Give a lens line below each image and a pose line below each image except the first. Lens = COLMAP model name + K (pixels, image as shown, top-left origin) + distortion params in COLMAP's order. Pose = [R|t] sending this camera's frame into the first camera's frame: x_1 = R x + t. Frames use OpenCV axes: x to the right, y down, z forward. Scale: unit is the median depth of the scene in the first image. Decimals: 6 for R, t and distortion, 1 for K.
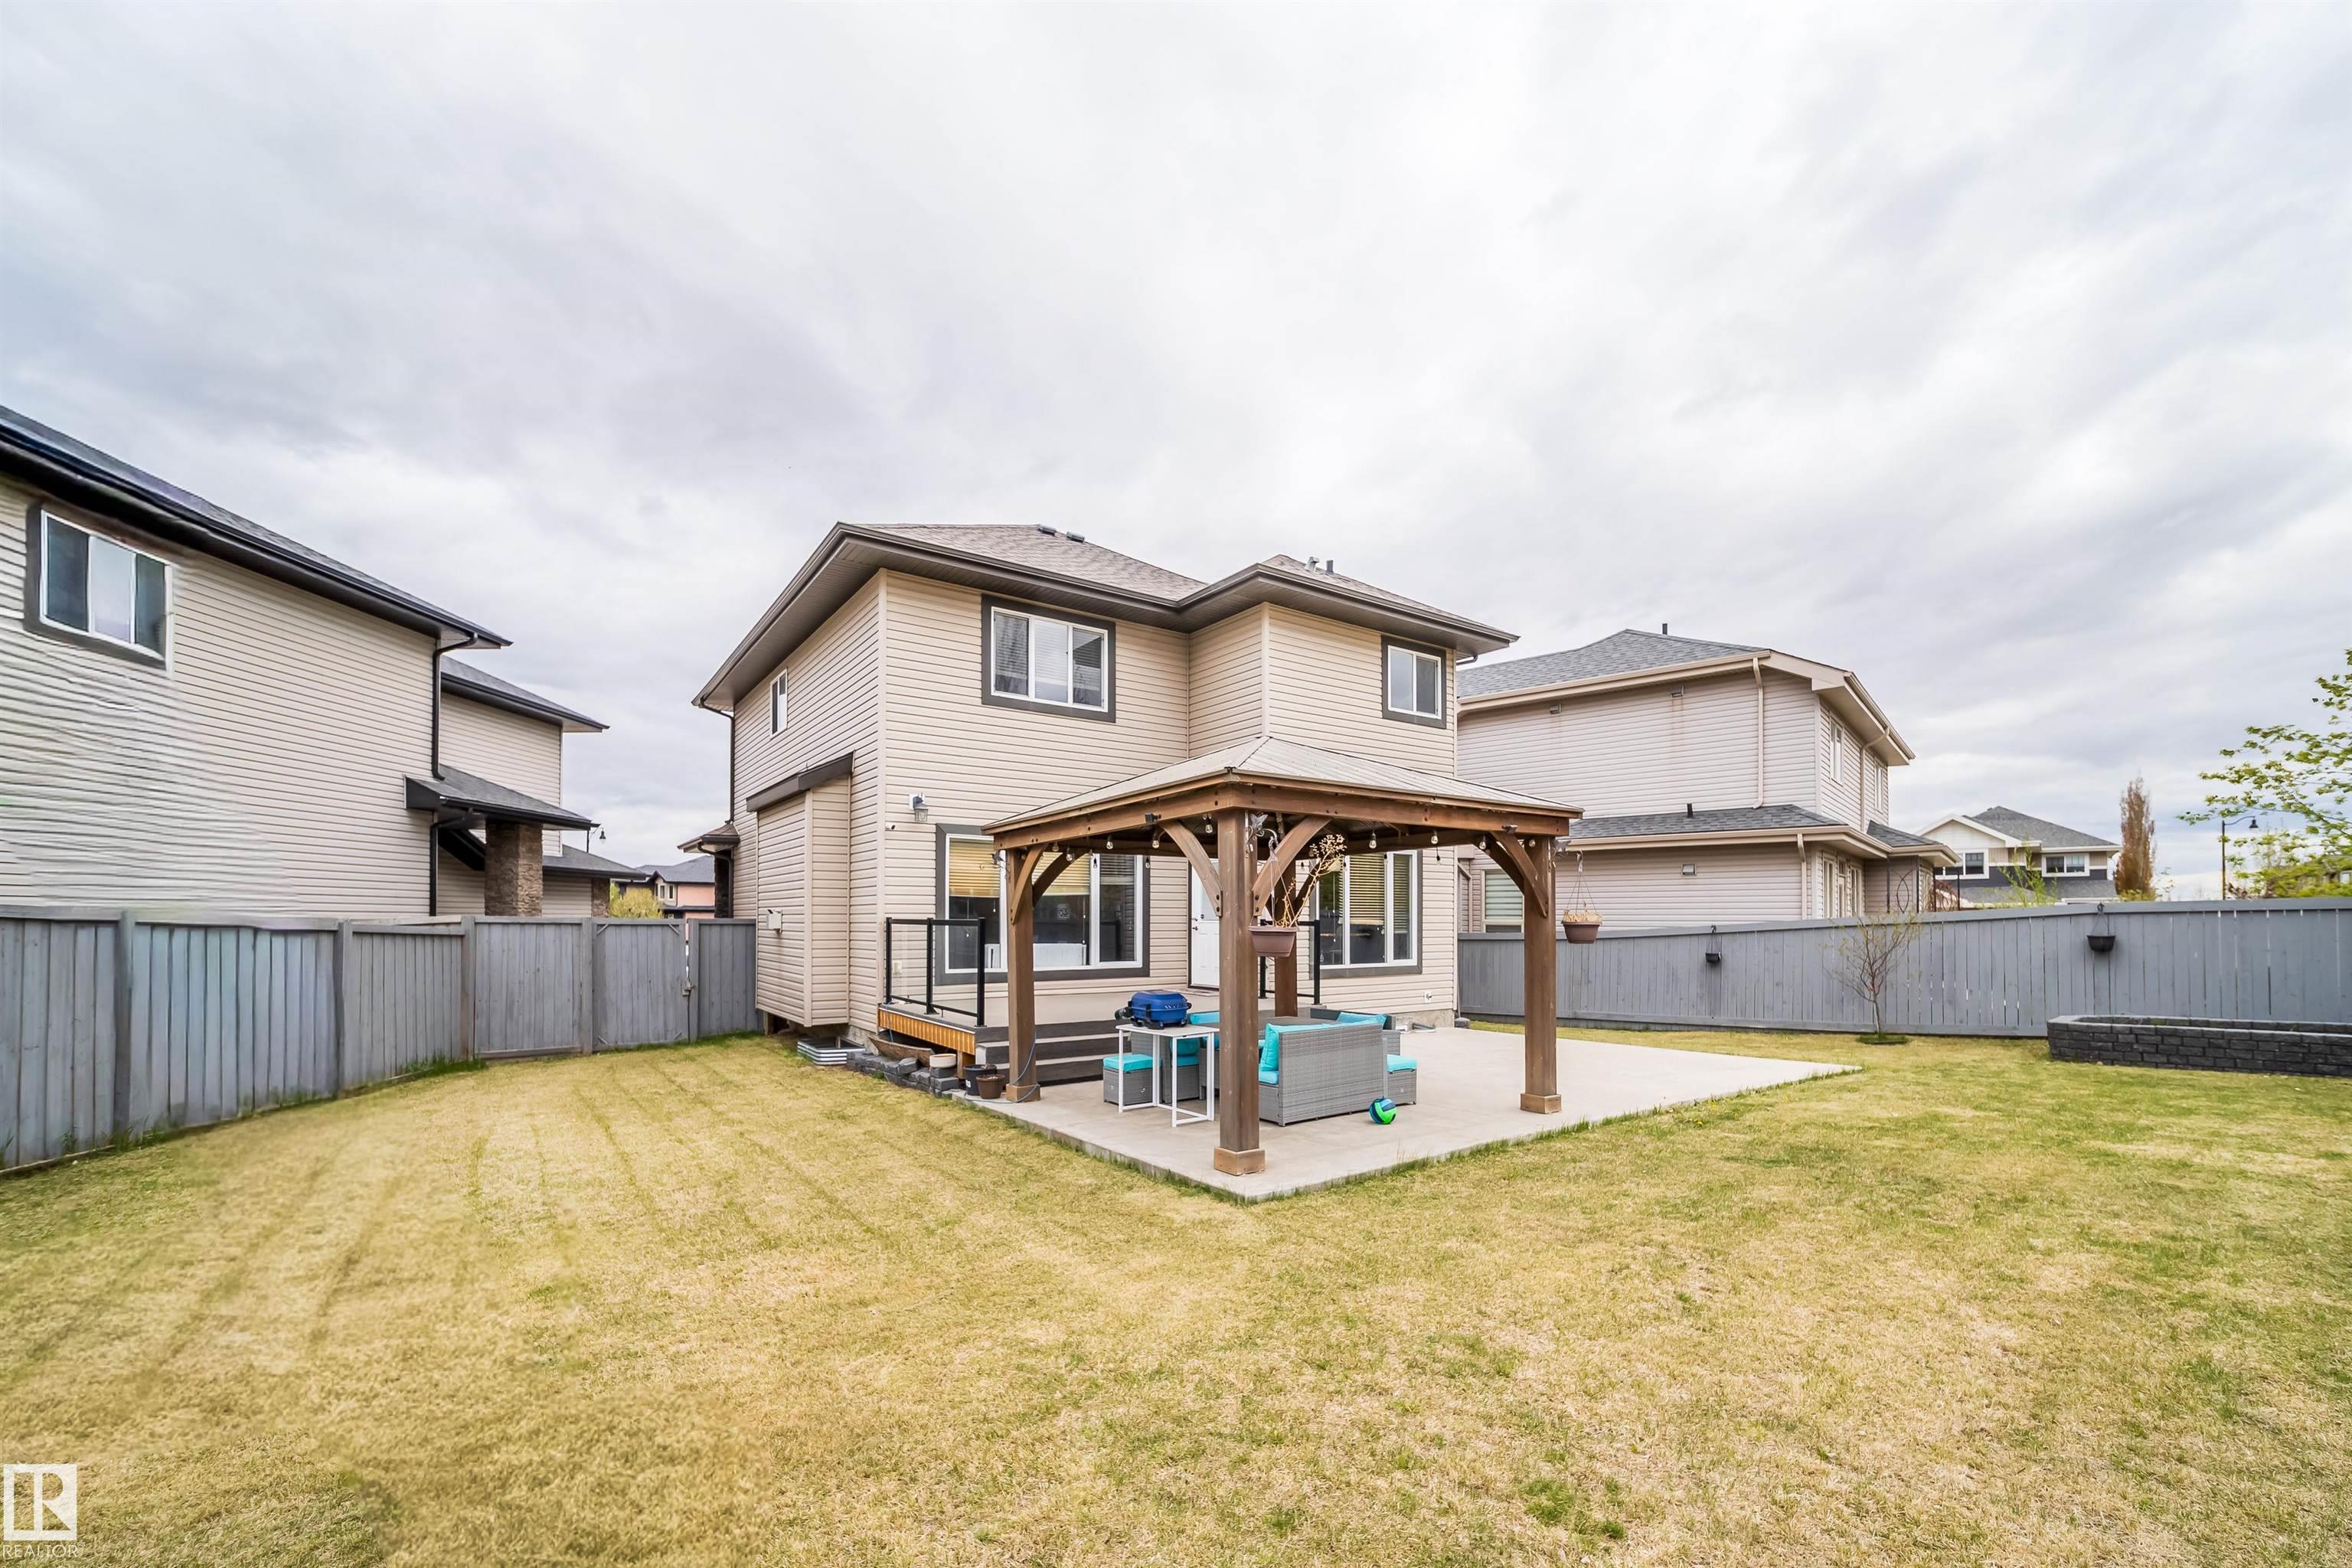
lens RADIAL K [[1003.5, 0, 1184.2], [0, 1003.5, 923.5], [0, 0, 1]] dist [0.000614, 0.000093]
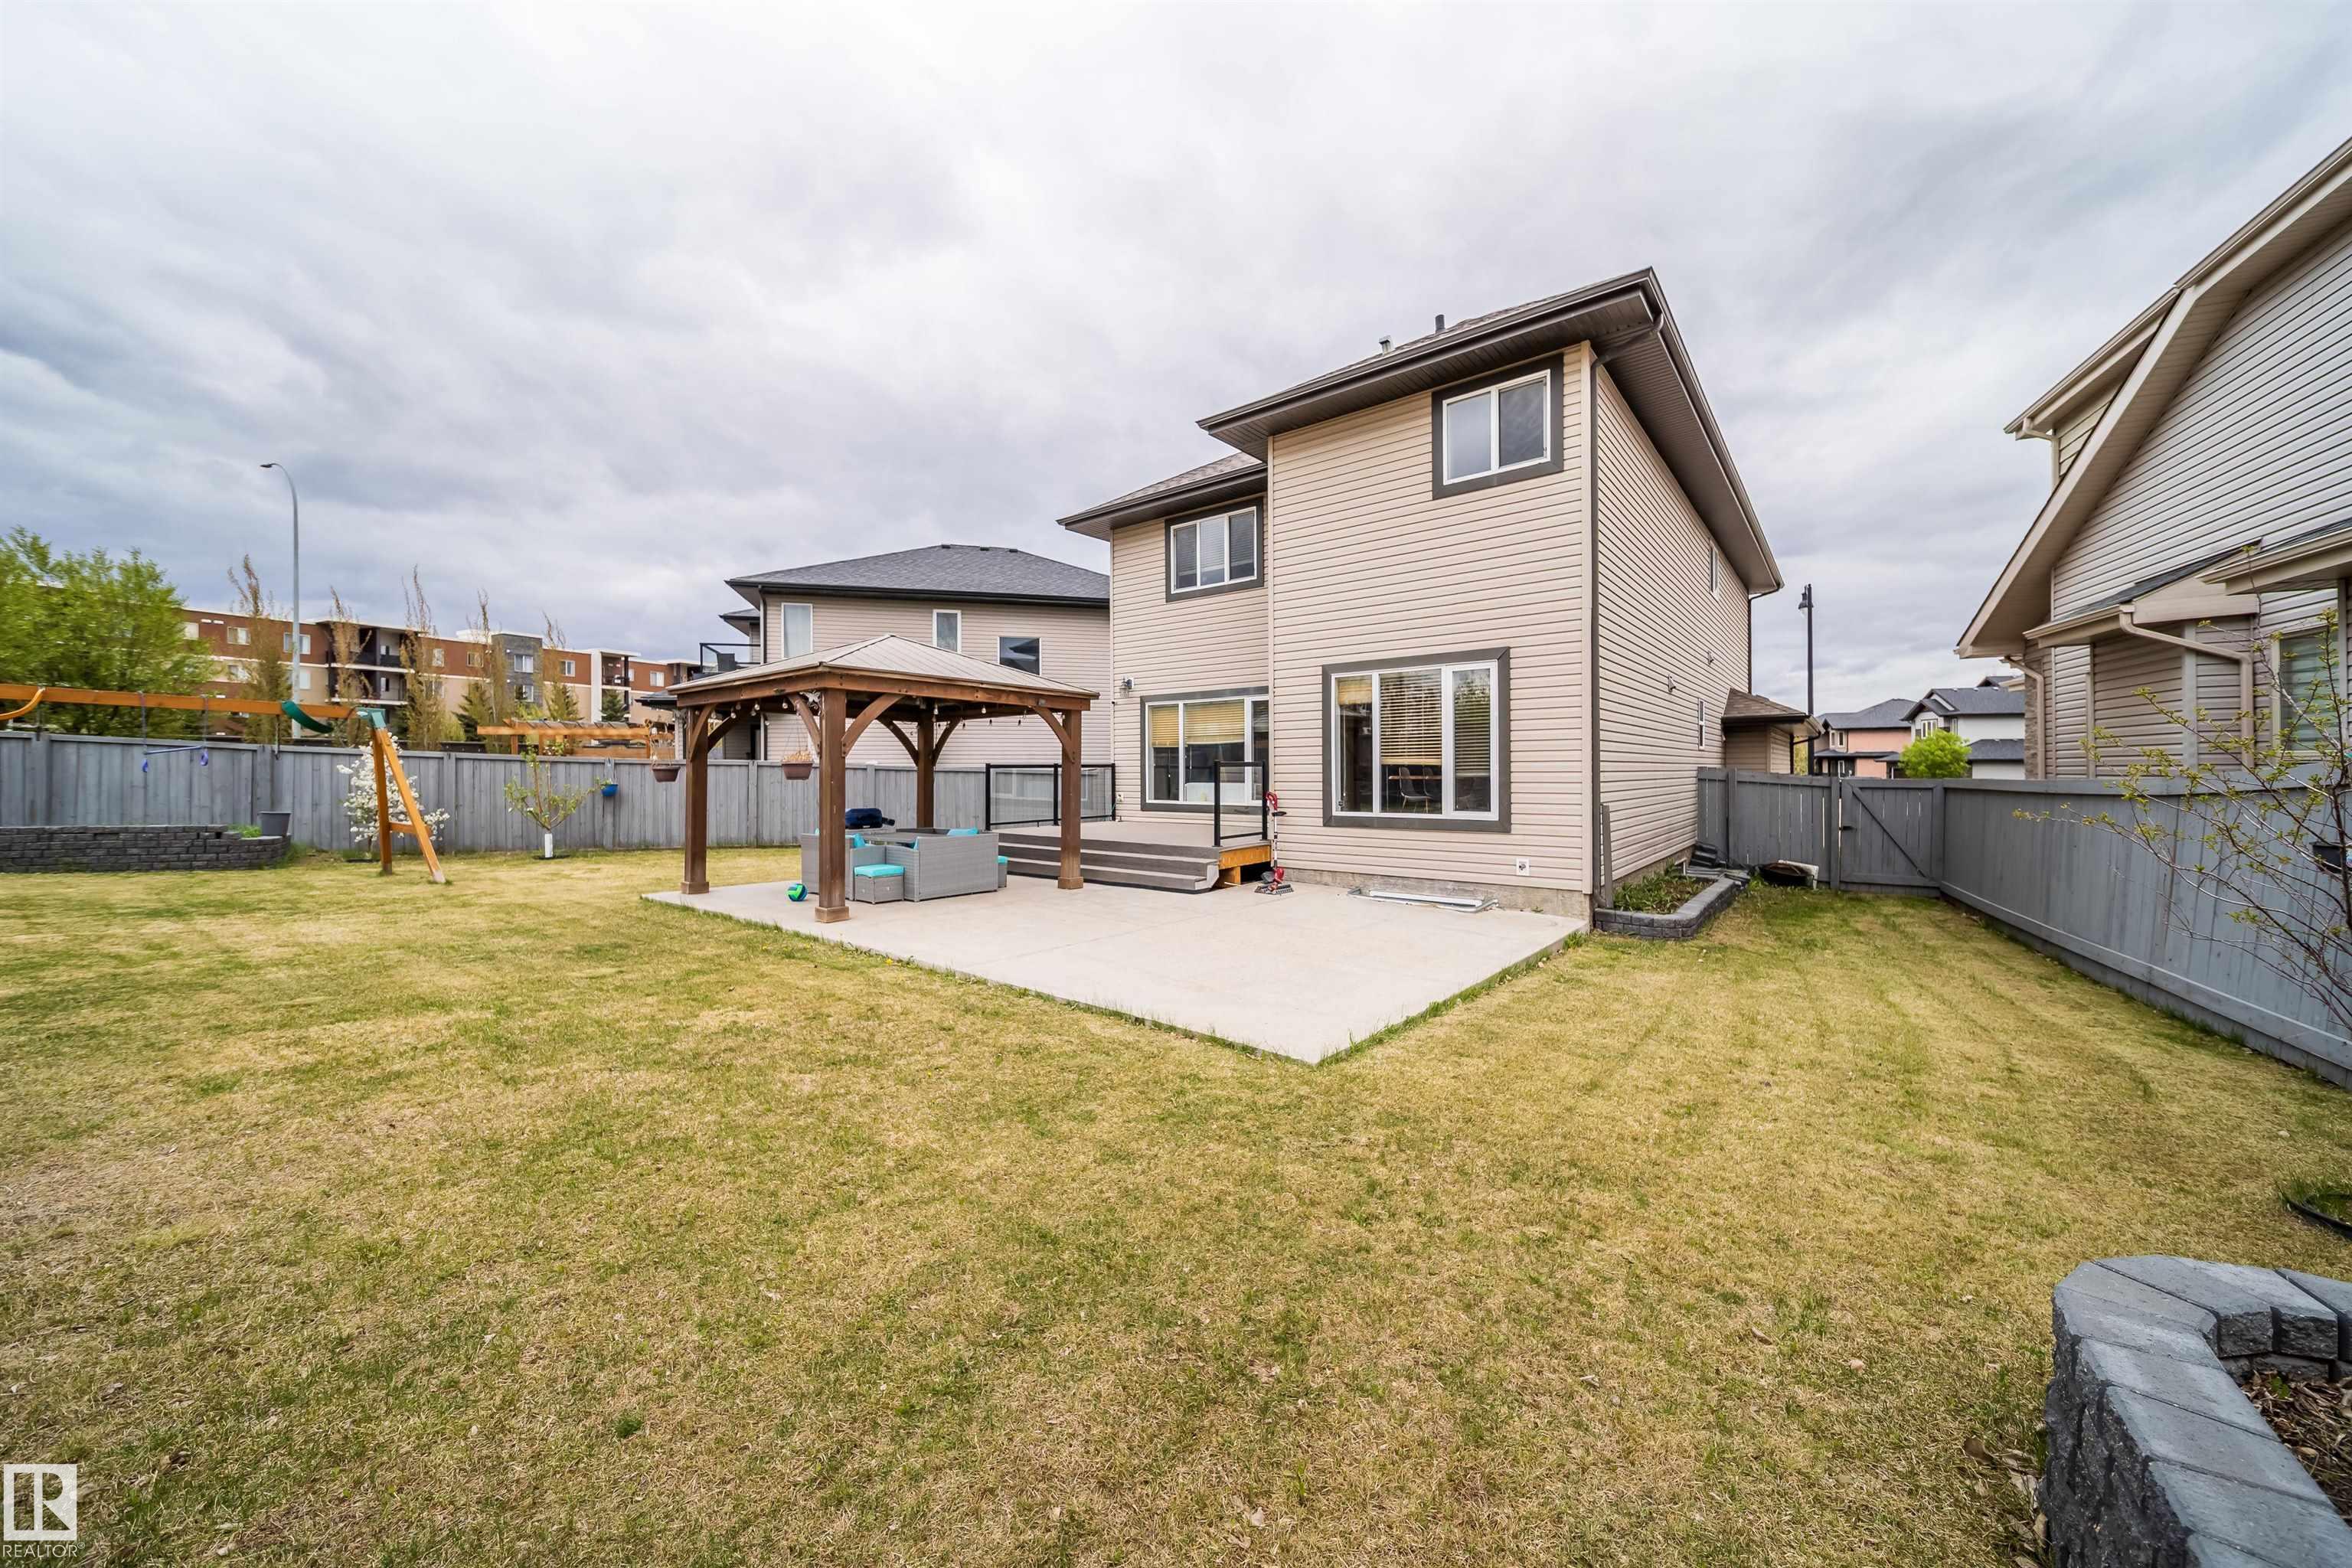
lens RADIAL K [[836.4, 0, 1176.0], [0, 836.4, 784.0], [0, 0, 1]] dist [0.000215, -0.000011]
pose [[0.255167, 0.013531, -0.966802, 0.795870], [0.003236, 0.999885, 0.014848, 0.005838], [0.966892, -0.006917, 0.255094, 0.655920]]
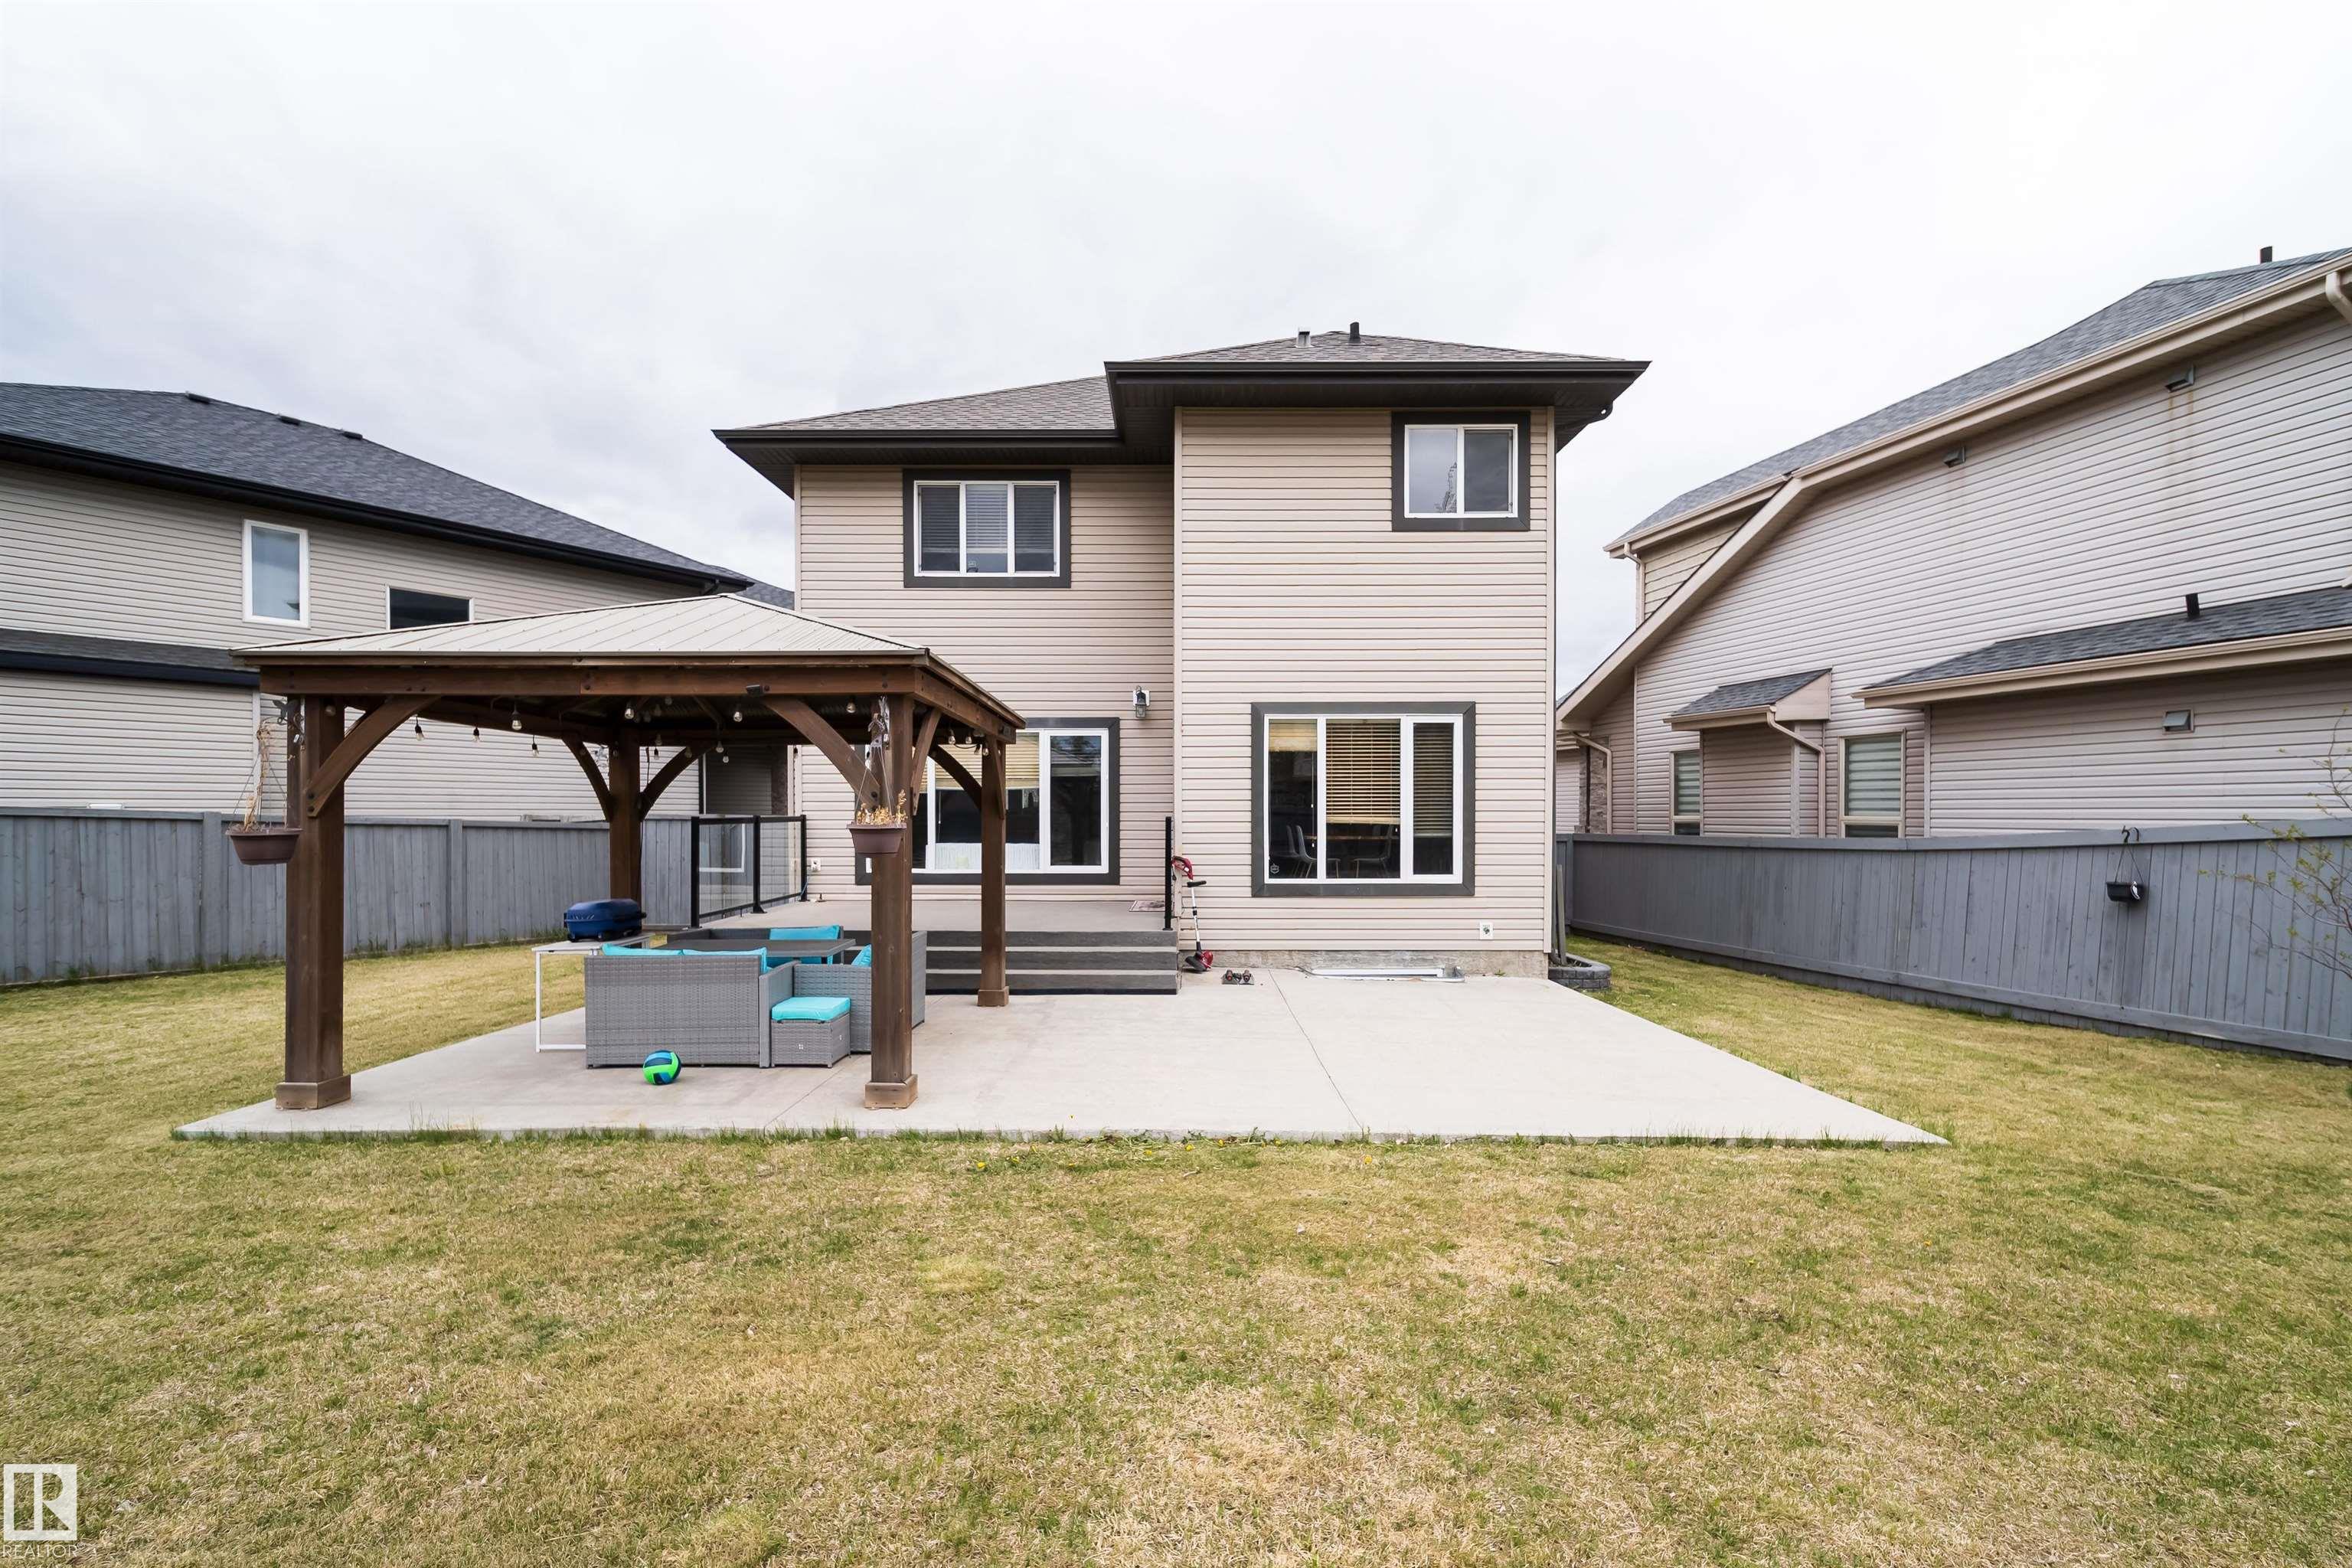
lens RADIAL K [[1040.7, 0, 1146.5], [0, 1040.7, 838.3], [0, 0, 1]] dist [-0.000784, 0.000105]
pose [[0.802505, 0.014352, -0.596472, 0.509694], [-0.001817, 0.999765, 0.021611, -0.004611], [0.596642, -0.016259, 0.802343, 0.315561]]
